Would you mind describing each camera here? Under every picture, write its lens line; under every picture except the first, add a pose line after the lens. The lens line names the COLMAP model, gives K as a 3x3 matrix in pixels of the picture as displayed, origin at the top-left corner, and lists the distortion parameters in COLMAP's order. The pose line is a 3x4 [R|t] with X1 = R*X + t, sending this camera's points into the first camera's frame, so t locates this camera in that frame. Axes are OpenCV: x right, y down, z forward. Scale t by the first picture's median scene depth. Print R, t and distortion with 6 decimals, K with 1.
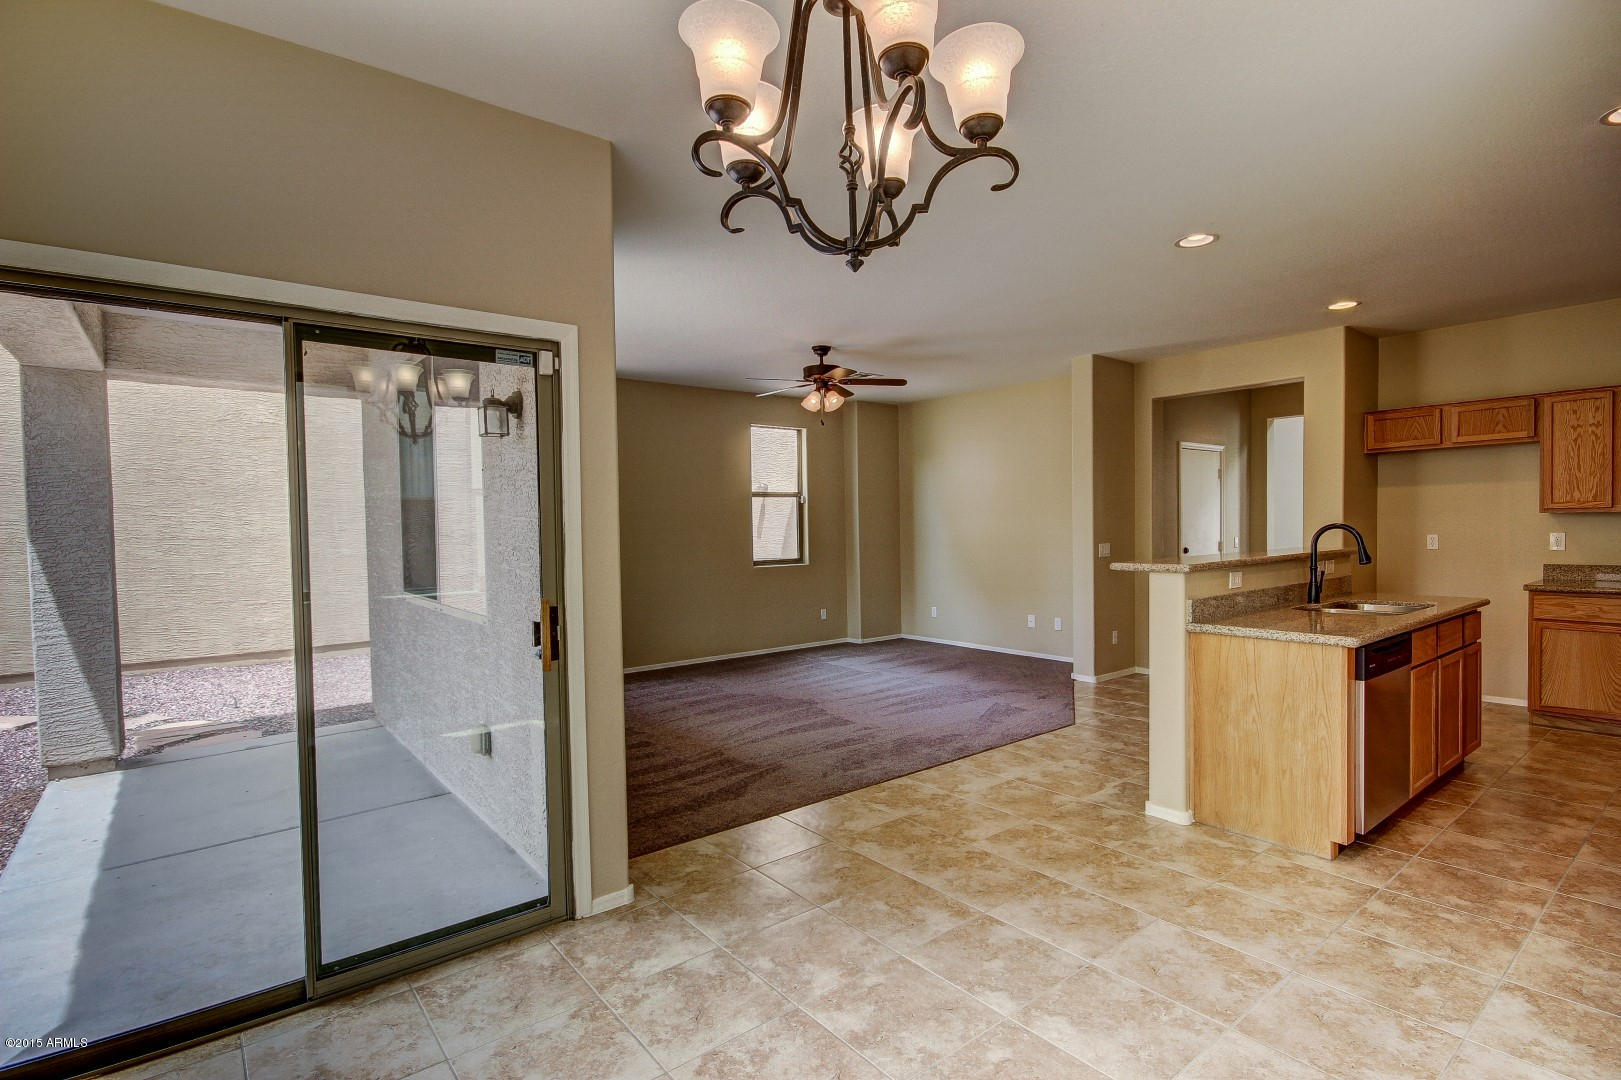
lens RADIAL K [[791.5, 0, 810.5], [0, 791.5, 540.0], [0, 0, 1]] dist [-0.001508, 0.000338]
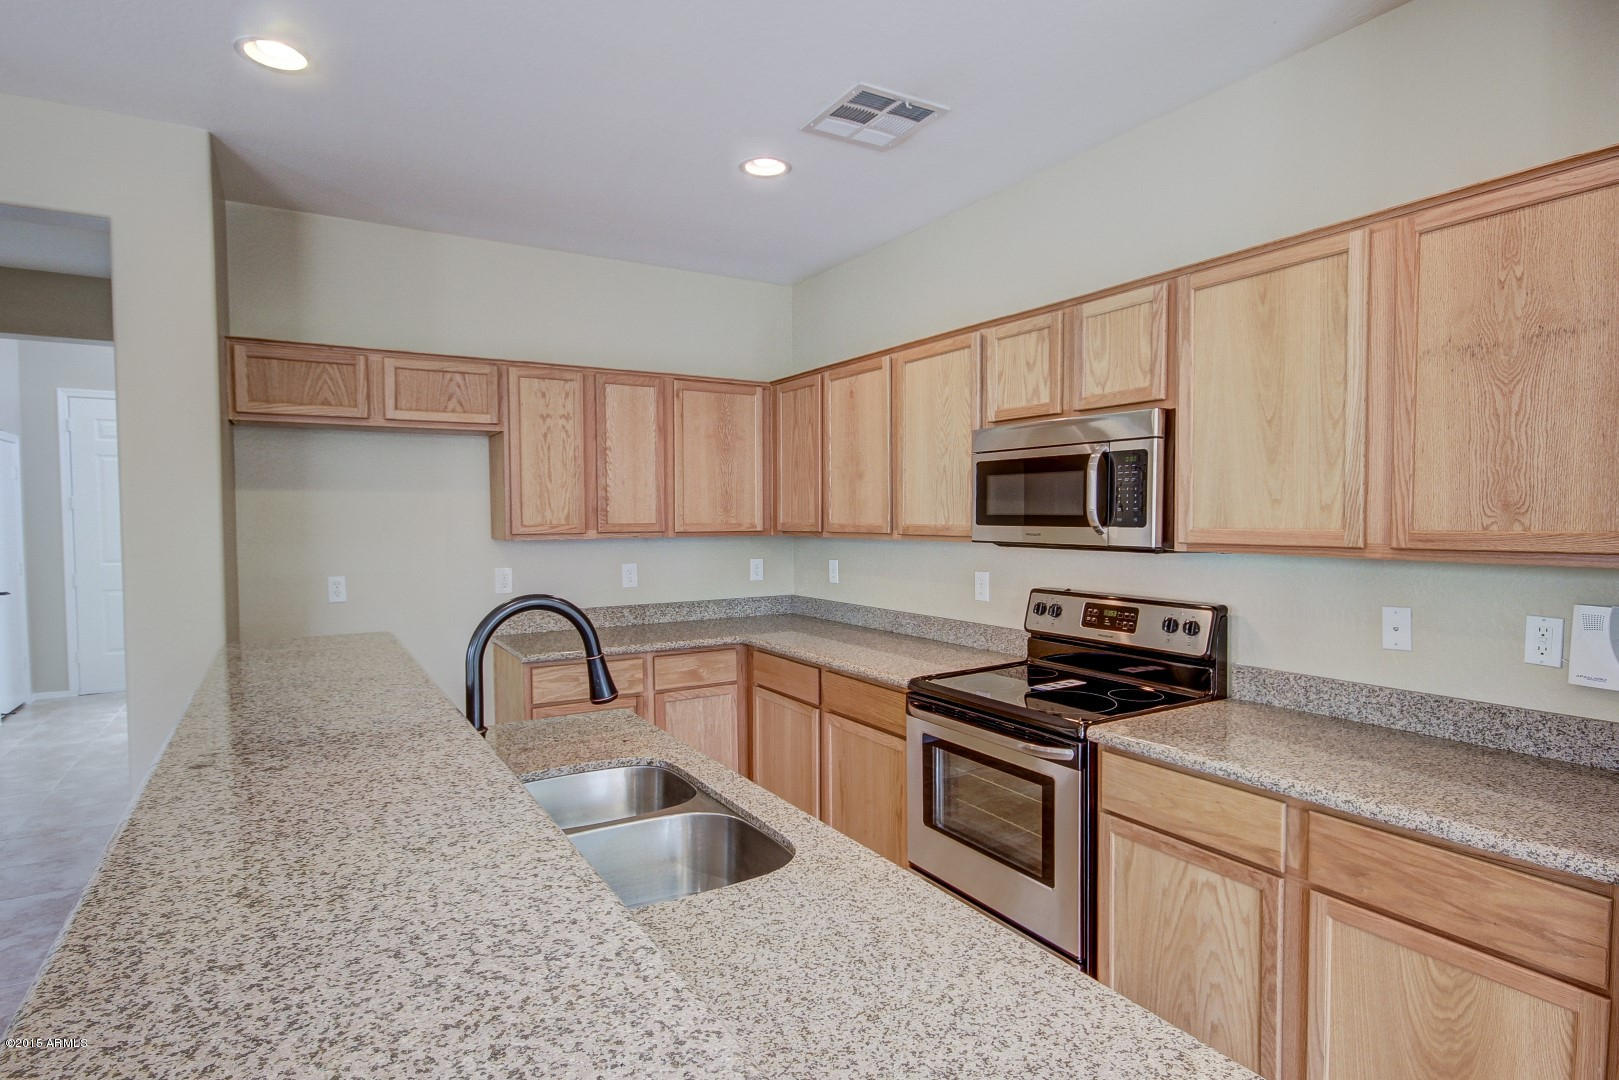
lens RADIAL K [[843.5, 0, 809.5], [0, 843.5, 540.0], [0, 0, 1]] dist [-0.001390, -0.000226]
pose [[0.120546, -0.013766, 0.992612, 0.298386], [0.019272, 0.999748, 0.011524, -0.044732], [-0.992521, 0.017741, 0.120781, 0.786222]]
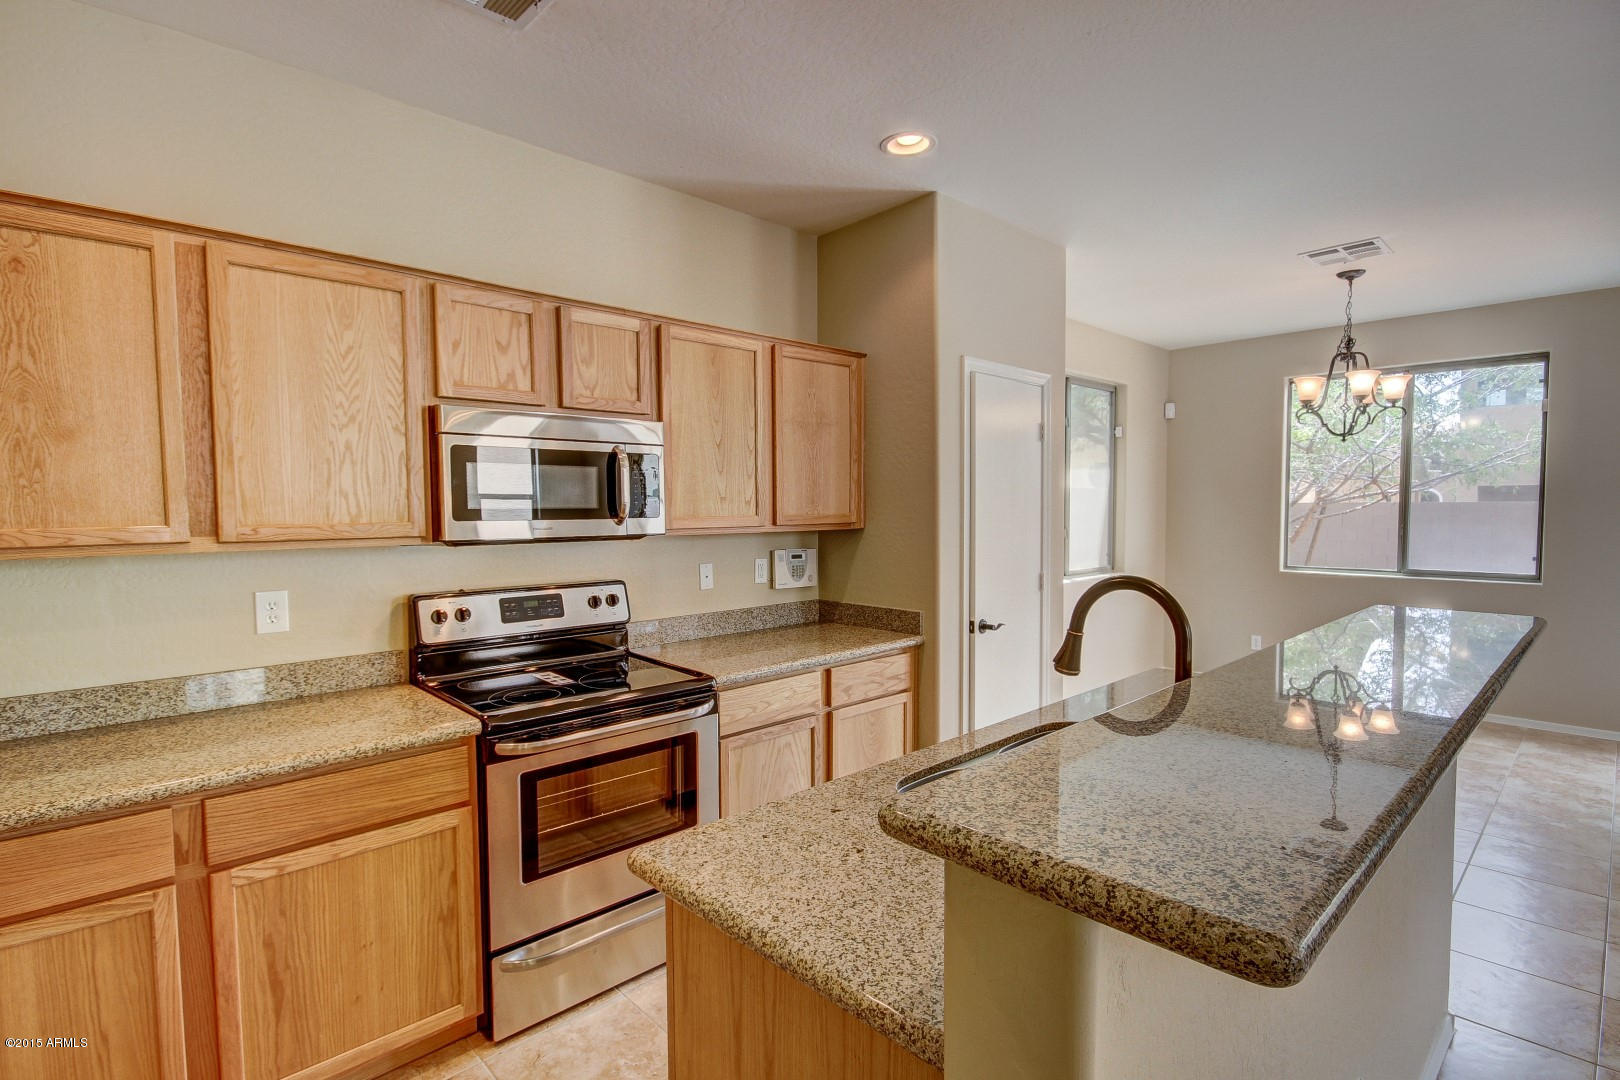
lens RADIAL K [[791.0, 0, 810.0], [0, 791.0, 540.0], [0, 0, 1]] dist [-0.001508, 0.000338]
pose [[-0.995258, 0.027827, -0.093201, 0.803794], [0.021995, 0.997769, 0.063031, -0.062024], [0.094747, 0.060682, -0.993650, 1.278048]]
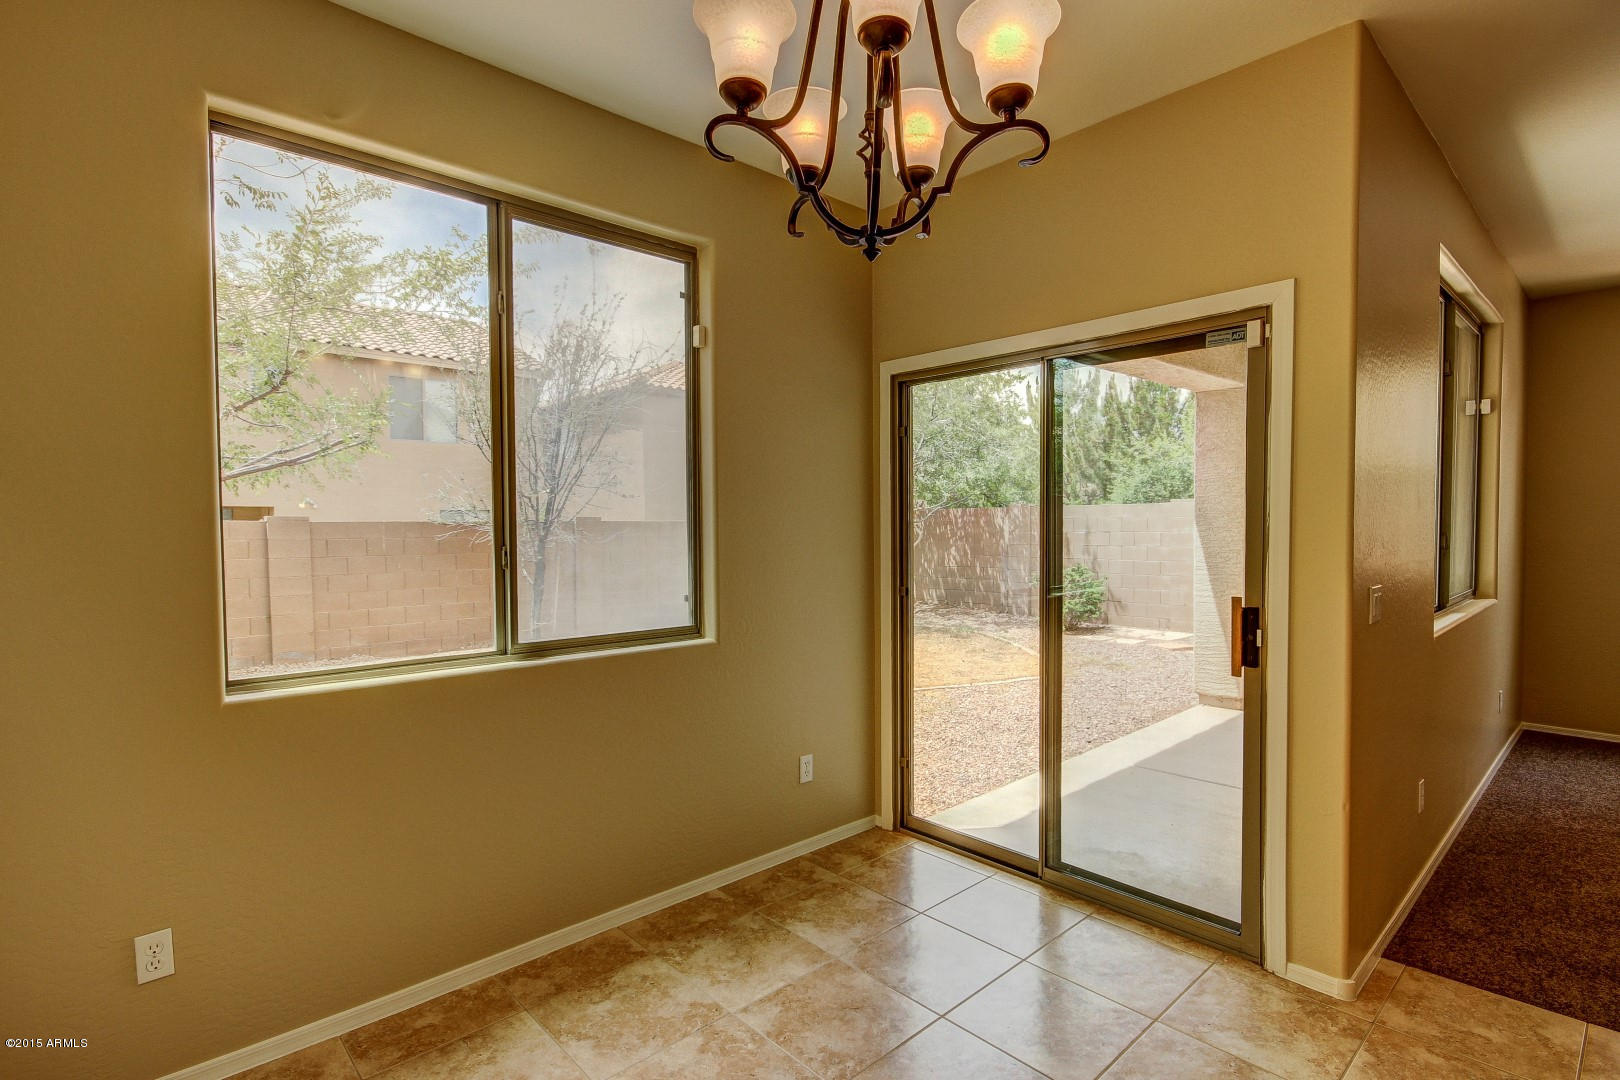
lens RADIAL K [[783.8, 0, 816.7], [0, 783.8, 552.2], [0, 0, 1]] dist [0.001056, -0.000109]
pose [[0.086726, 0.052888, -0.994827, 0.318842], [-0.009508, 0.998588, 0.052259, -0.013416], [0.996187, 0.004927, 0.087107, 0.274915]]
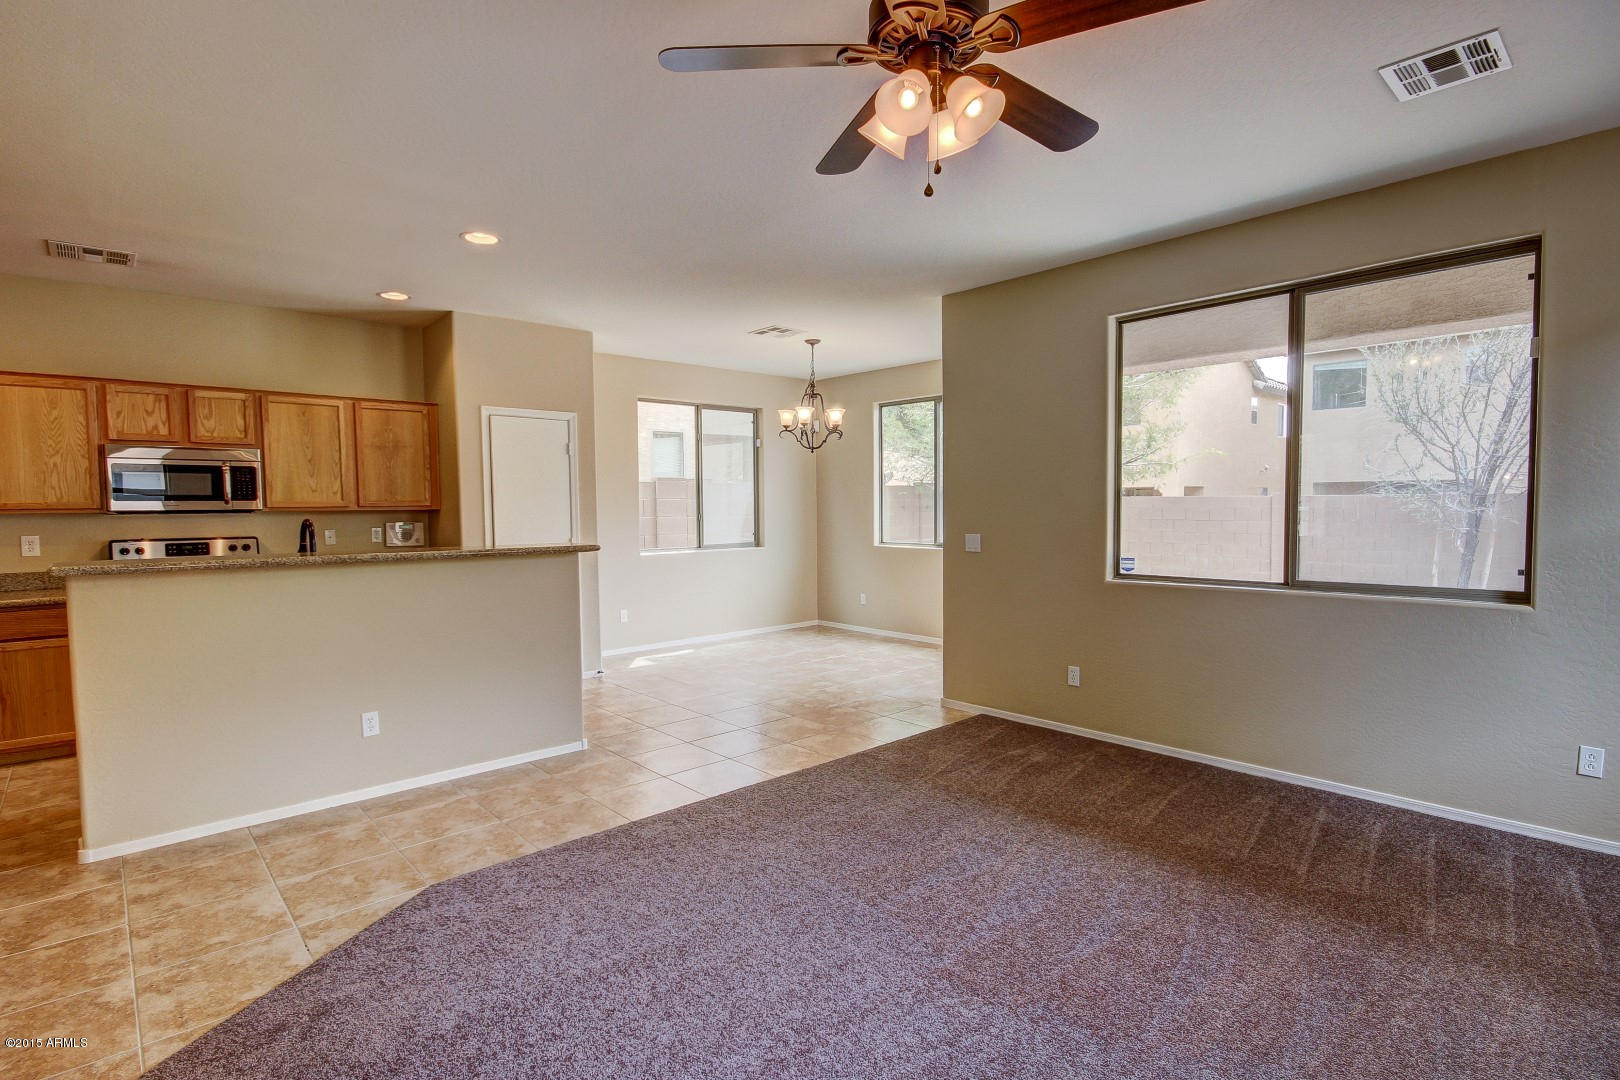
lens RADIAL K [[801.9, 0, 807.5], [0, 801.9, 547.1], [0, 0, 1]] dist [0.029420, -0.019019]
pose [[-0.997788, 0.030538, -0.059054, 0.124811], [0.026389, 0.997211, 0.069815, -0.036386], [0.061021, 0.068102, -0.995810, 1.883253]]
